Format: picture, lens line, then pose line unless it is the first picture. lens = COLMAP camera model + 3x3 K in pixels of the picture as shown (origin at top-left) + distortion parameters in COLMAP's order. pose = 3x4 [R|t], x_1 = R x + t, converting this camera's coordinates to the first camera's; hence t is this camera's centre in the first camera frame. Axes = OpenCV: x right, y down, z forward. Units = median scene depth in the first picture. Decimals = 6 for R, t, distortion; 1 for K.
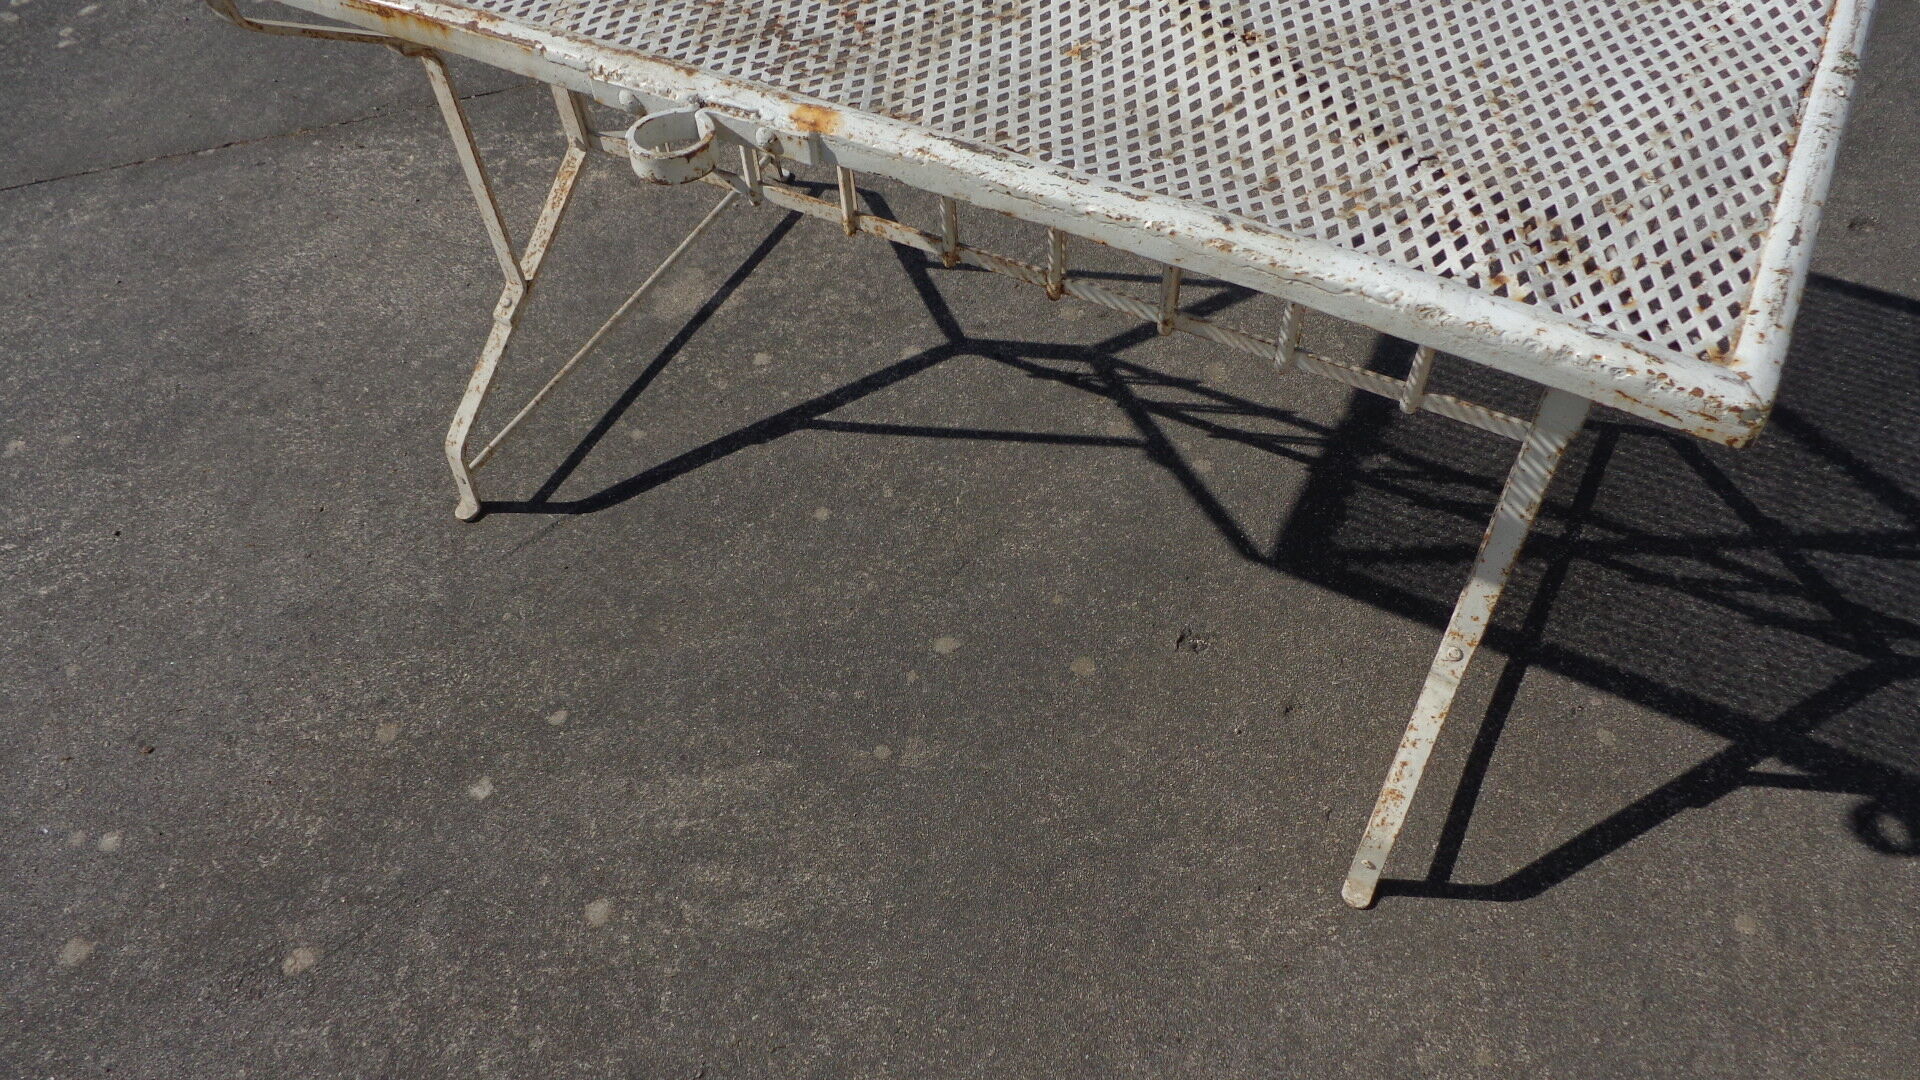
lens RADIAL K [[1424.2, 0, 954.9], [0, 1424.2, 536.2], [0, 0, 1]] dist [-0.011896, -0.003725]
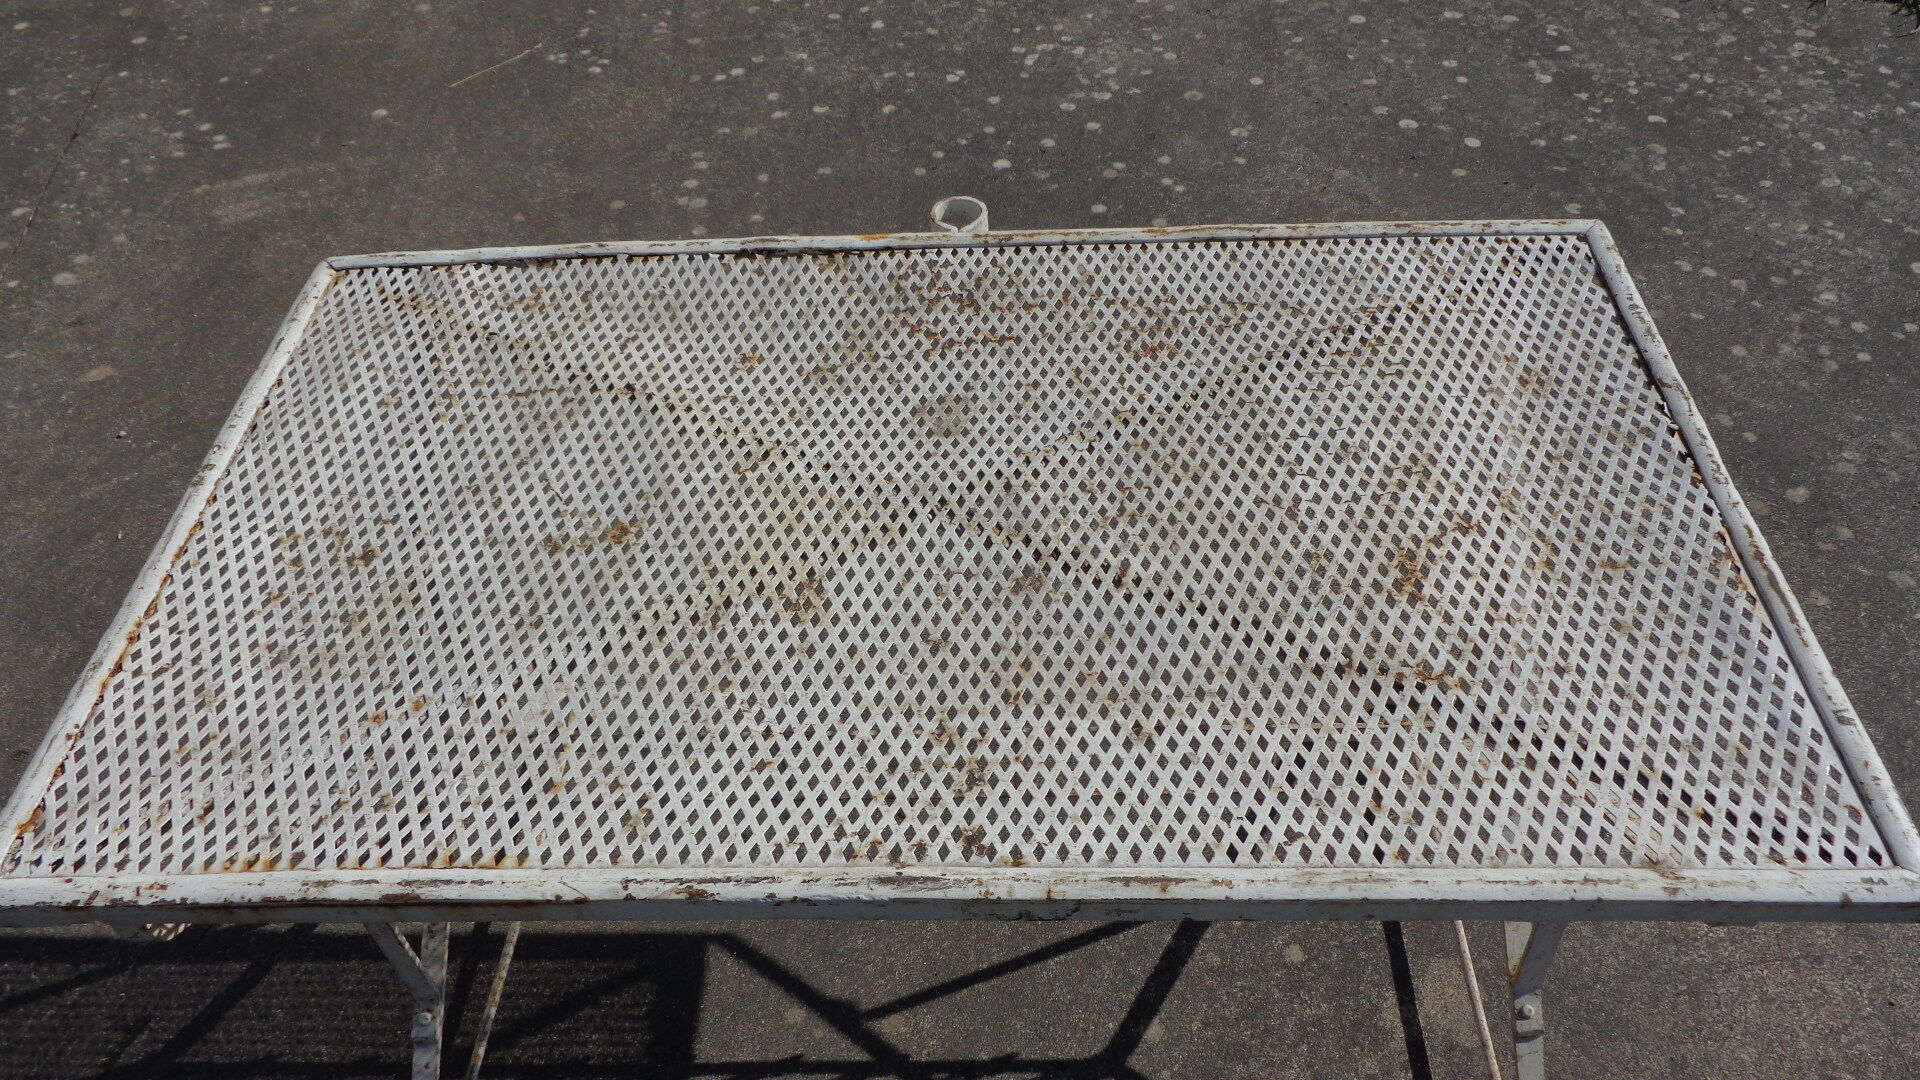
lens RADIAL K [[1424.2, 0, 969.0], [0, 1424.2, 535.9], [0, 0, 1]] dist [-0.011896, -0.003725]
pose [[-0.882887, 0.401554, -0.243444, 0.181338], [-0.293236, -0.066534, 0.953722, -1.028546], [0.366774, 0.913415, 0.176492, 0.593711]]
